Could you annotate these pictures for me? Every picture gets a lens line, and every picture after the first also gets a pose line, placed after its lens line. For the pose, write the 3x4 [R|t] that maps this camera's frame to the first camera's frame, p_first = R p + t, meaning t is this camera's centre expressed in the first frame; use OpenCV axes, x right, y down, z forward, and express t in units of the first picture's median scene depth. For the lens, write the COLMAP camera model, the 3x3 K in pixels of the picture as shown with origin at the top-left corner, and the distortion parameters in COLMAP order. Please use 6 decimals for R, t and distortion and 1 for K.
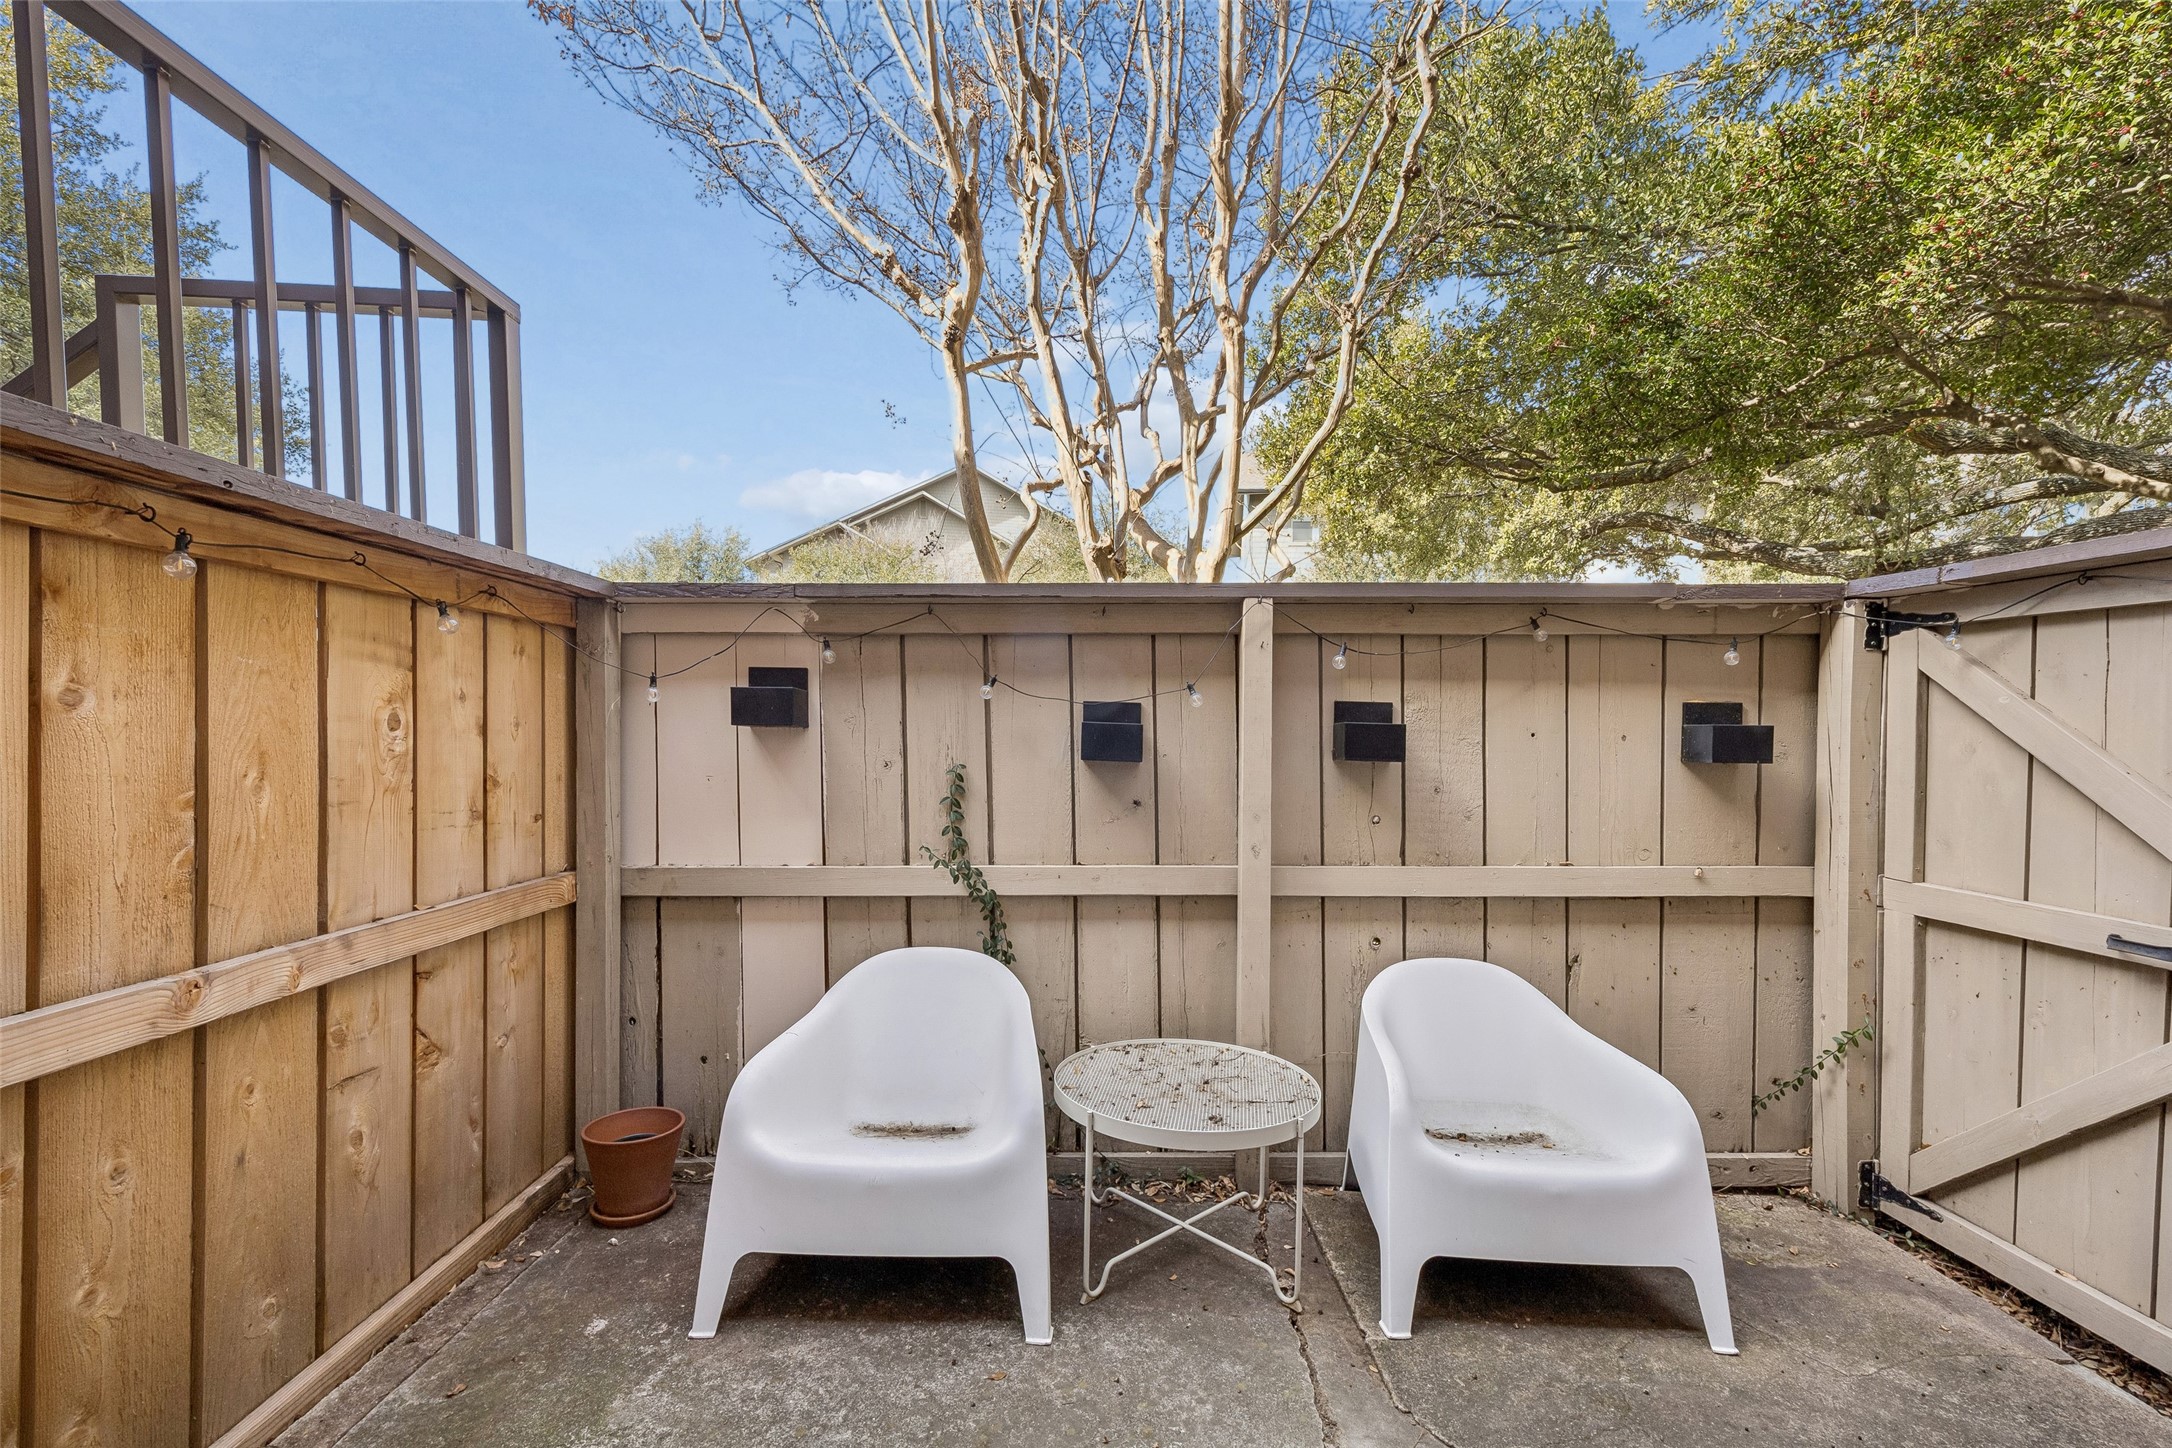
lens RADIAL K [[901.8, 0, 1071.1], [0, 901.8, 771.2], [0, 0, 1]] dist [-0.002290, -0.000624]
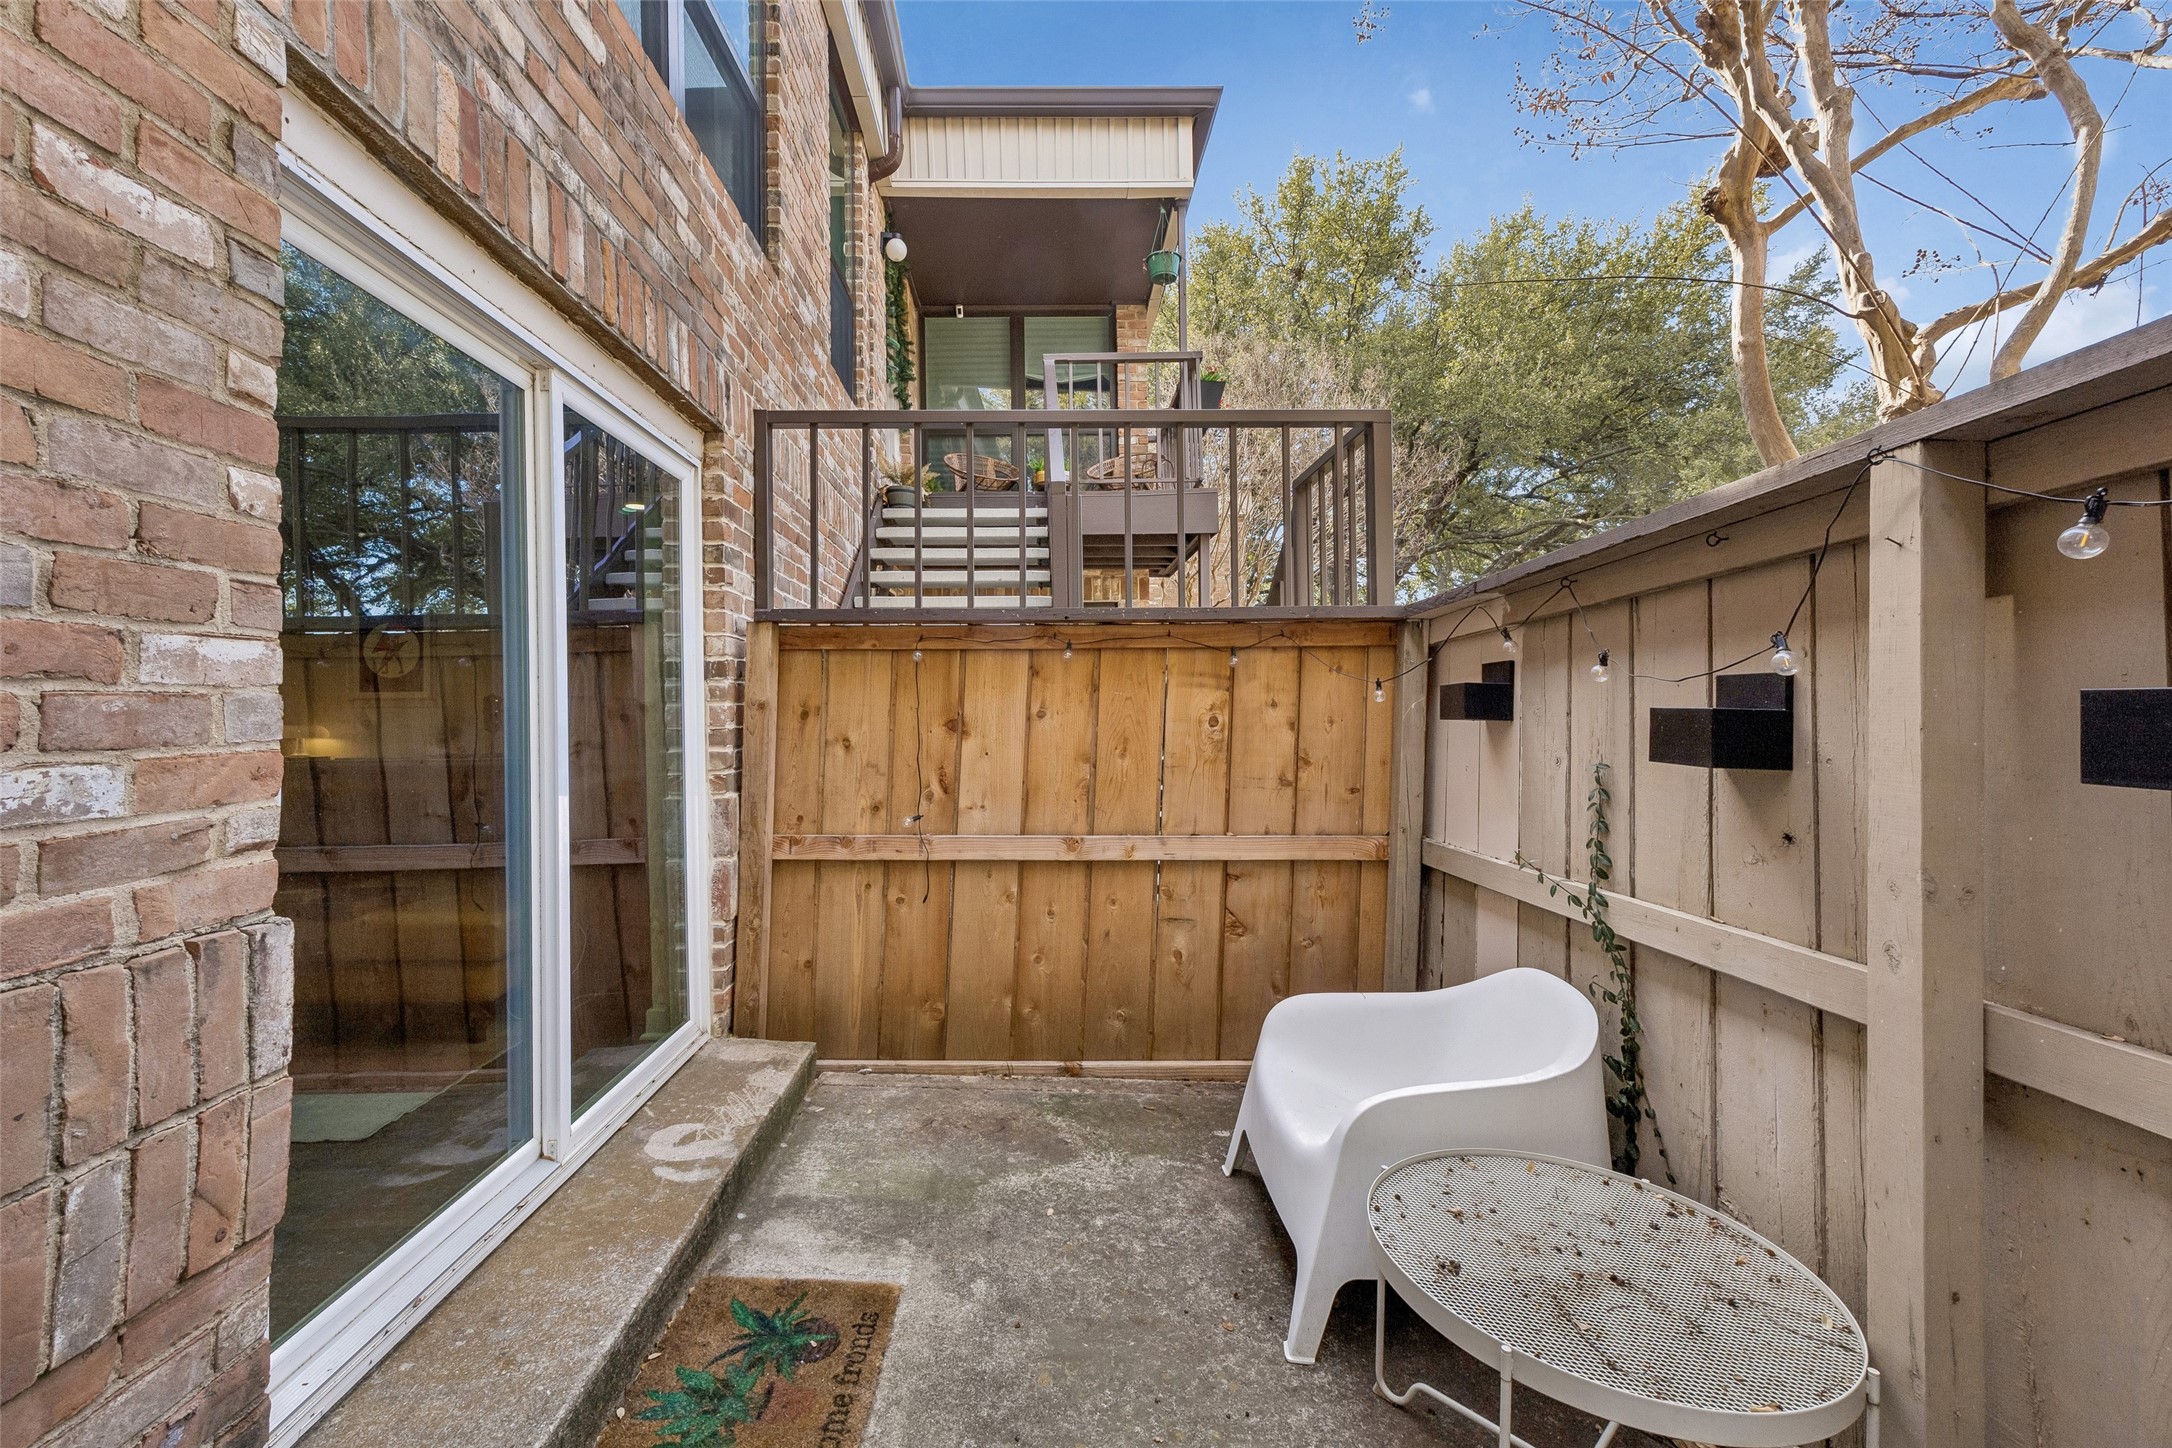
lens RADIAL K [[828.8, 0, 1078.7], [0, 828.8, 731.3], [0, 0, 1]] dist [-0.000821, -0.000077]
pose [[0.051788, -0.002990, -0.998654, 0.731858], [-0.042149, 0.999098, -0.005177, -0.015980], [0.997768, 0.042361, 0.051615, 0.609518]]
